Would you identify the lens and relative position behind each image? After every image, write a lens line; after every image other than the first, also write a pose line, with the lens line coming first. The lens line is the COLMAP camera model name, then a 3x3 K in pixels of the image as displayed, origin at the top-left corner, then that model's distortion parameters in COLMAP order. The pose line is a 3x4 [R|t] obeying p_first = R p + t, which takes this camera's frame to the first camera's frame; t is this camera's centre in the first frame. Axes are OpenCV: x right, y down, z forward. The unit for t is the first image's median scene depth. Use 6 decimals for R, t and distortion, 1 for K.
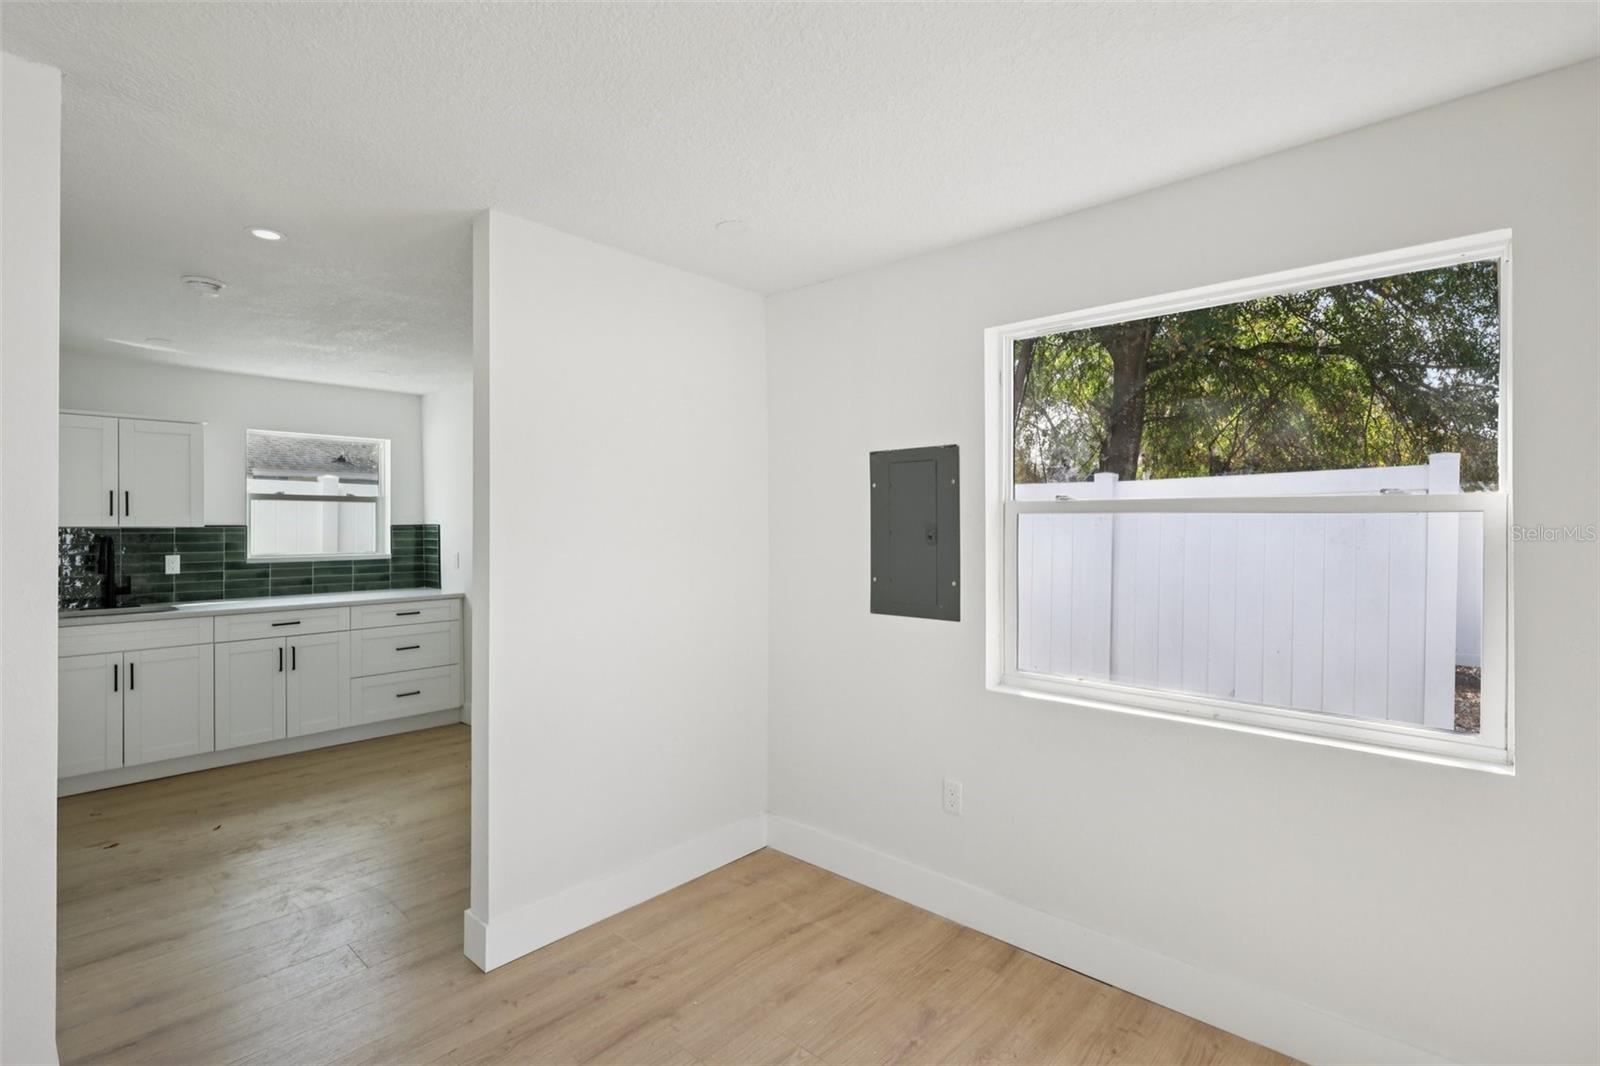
lens RADIAL K [[748.7, 0, 790.5], [0, 748.7, 528.8], [0, 0, 1]] dist [0.001283, -0.001328]
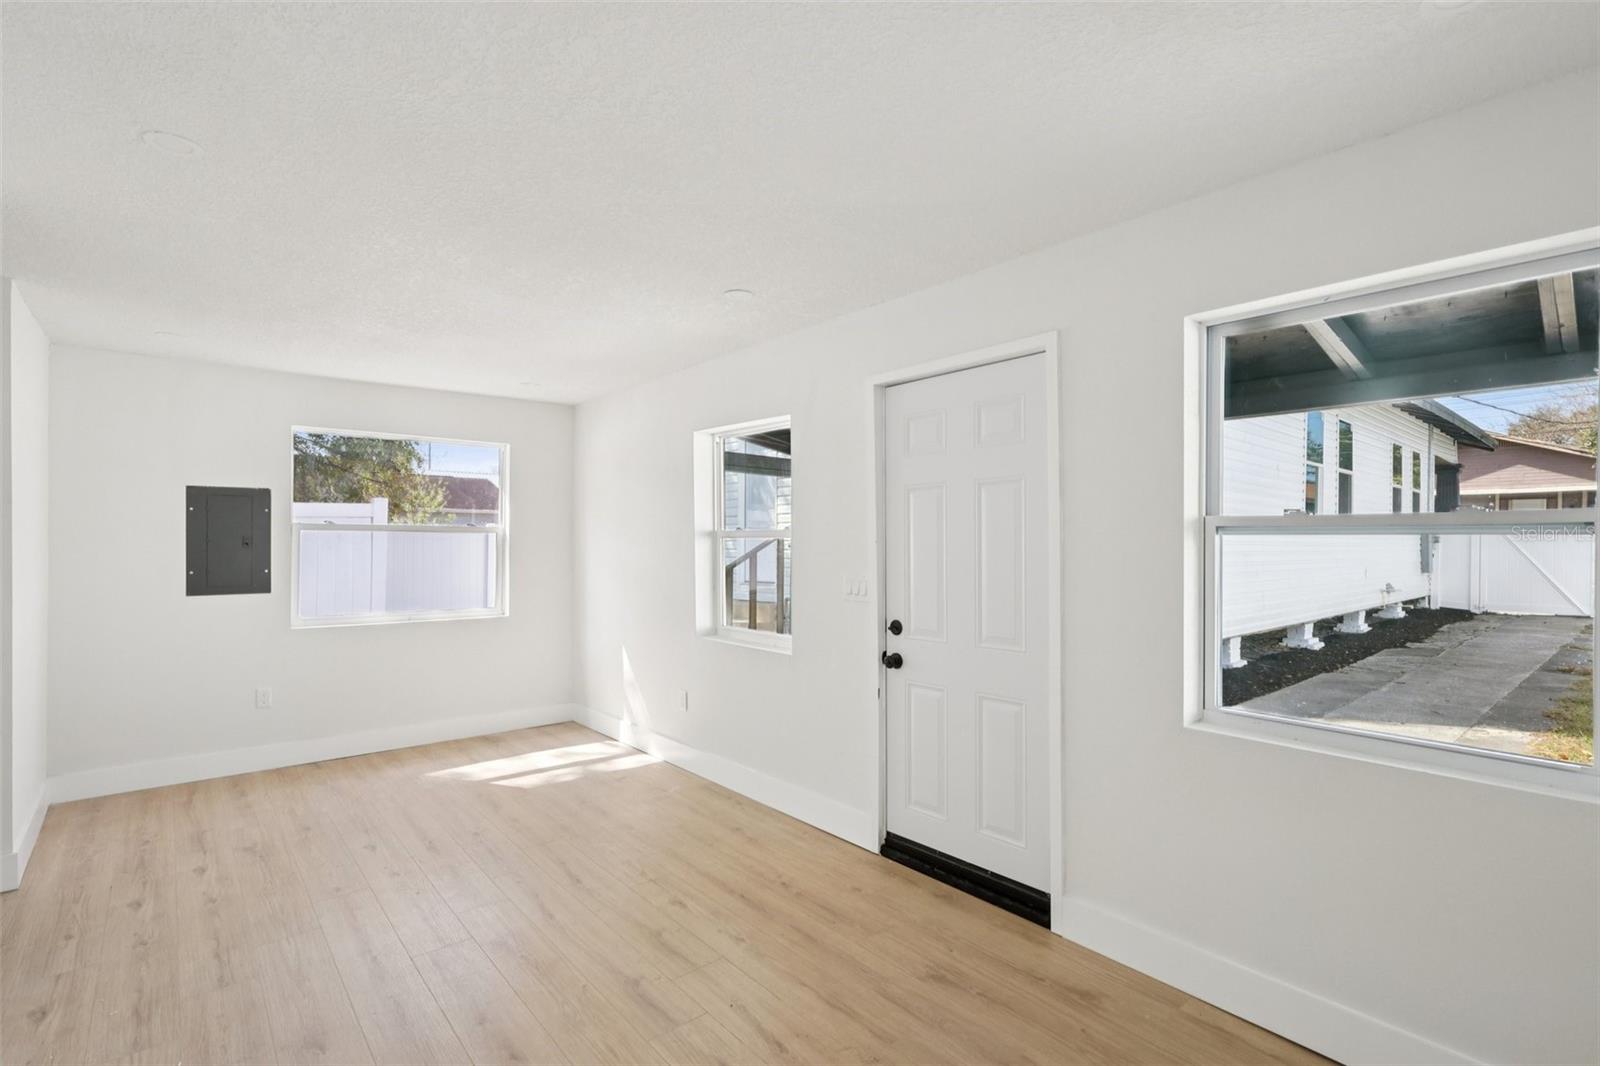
lens RADIAL K [[748.7, 0, 791.3], [0, 748.7, 539.9], [0, 0, 1]] dist [0.001283, -0.001328]
pose [[0.134362, 0.000231, 0.990932, -1.292400], [0.001912, 0.999998, -0.000492, 0.006434], [-0.990930, 0.001961, 0.134361, -0.403808]]
